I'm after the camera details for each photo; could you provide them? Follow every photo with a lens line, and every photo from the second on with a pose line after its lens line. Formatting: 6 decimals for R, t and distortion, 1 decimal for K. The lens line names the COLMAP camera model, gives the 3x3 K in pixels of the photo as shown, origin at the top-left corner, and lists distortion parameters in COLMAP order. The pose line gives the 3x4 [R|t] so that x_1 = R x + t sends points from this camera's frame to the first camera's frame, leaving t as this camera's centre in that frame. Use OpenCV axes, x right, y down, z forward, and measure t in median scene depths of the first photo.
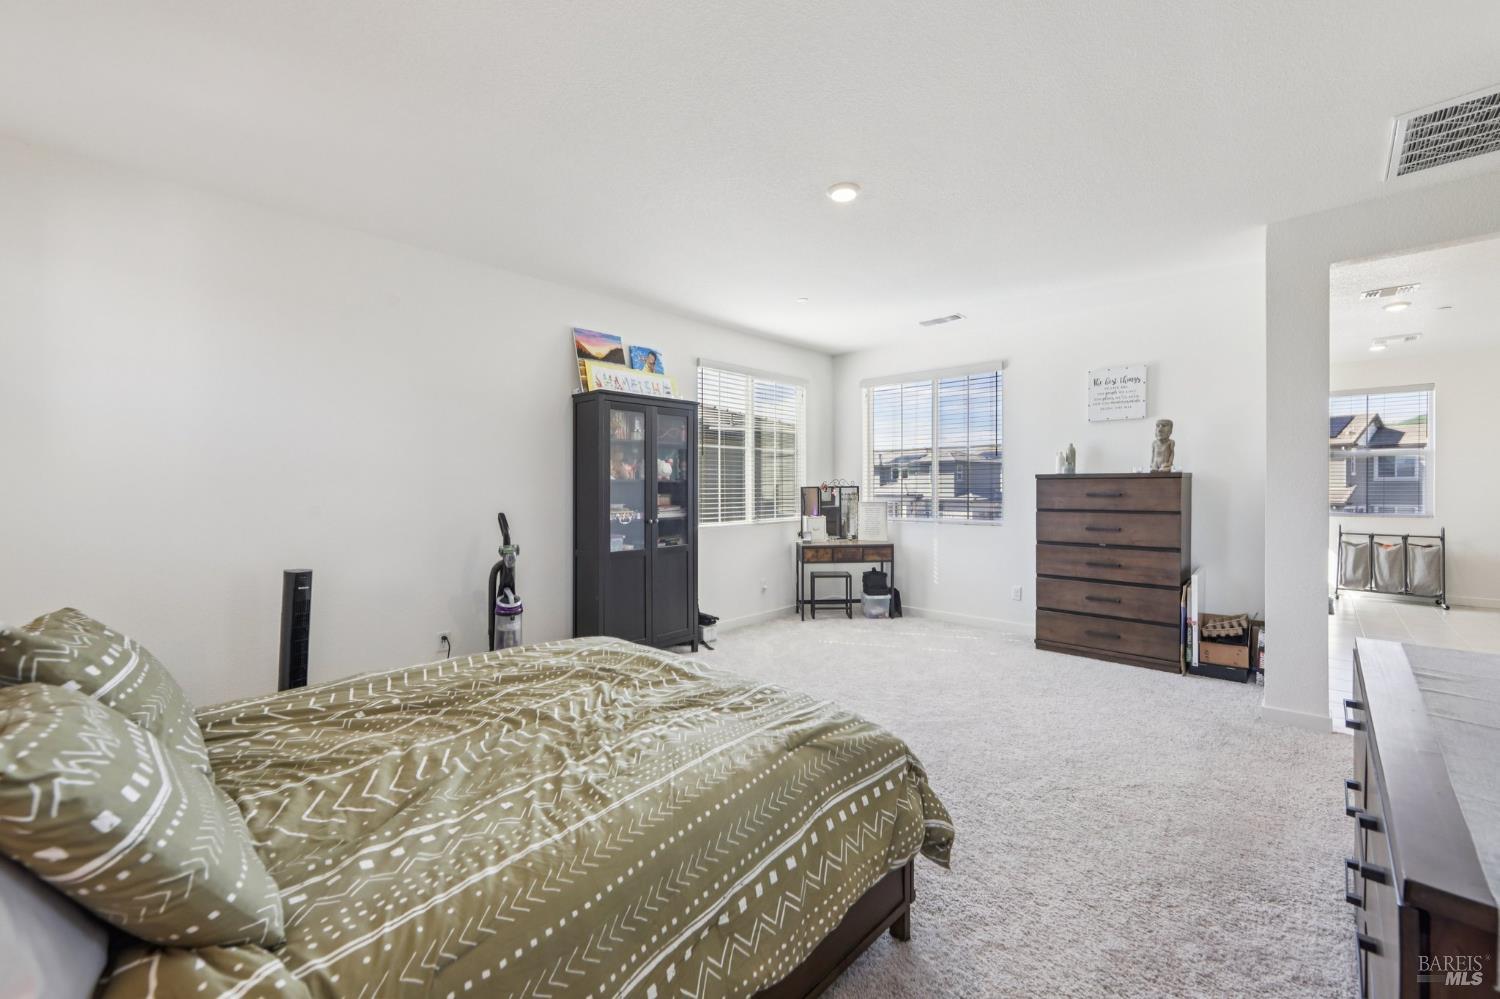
lens RADIAL K [[594.2, 0, 758.7], [0, 594.2, 493.2], [0, 0, 1]] dist [-0.002066, -0.000102]
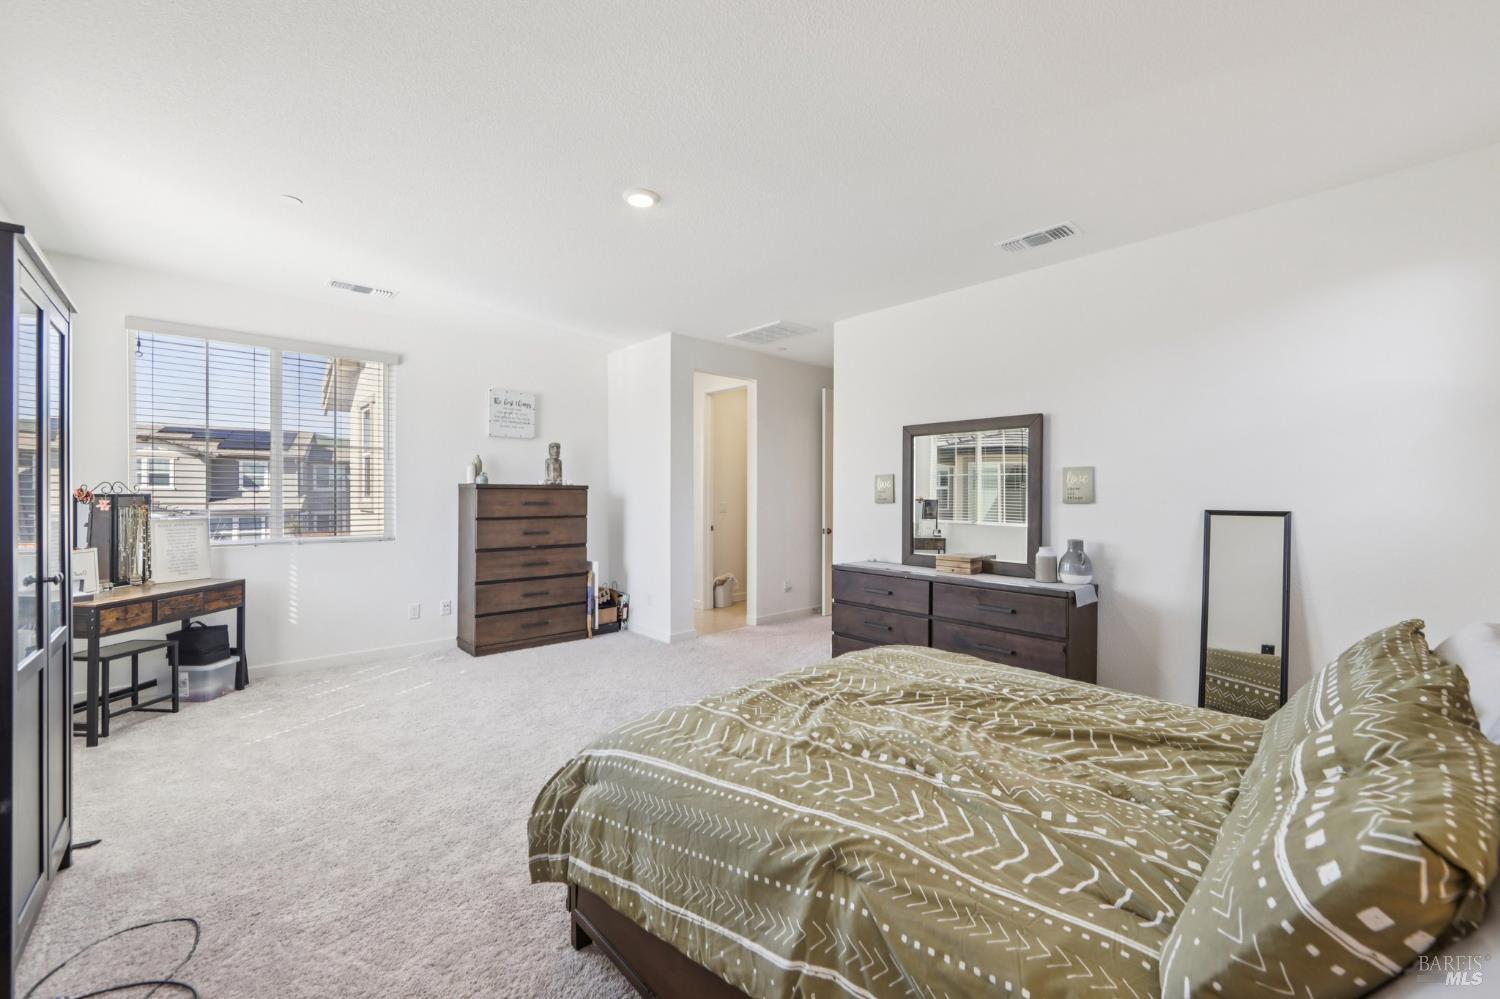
lens RADIAL K [[608.8, 0, 749.1], [0, 608.8, 499.0], [0, 0, 1]] dist [-0.004976, -0.000042]
pose [[0.078468, -0.003859, 0.996909, -0.550812], [0.008493, 0.999959, 0.003203, -0.005665], [-0.996880, 0.008216, 0.078497, 0.482146]]
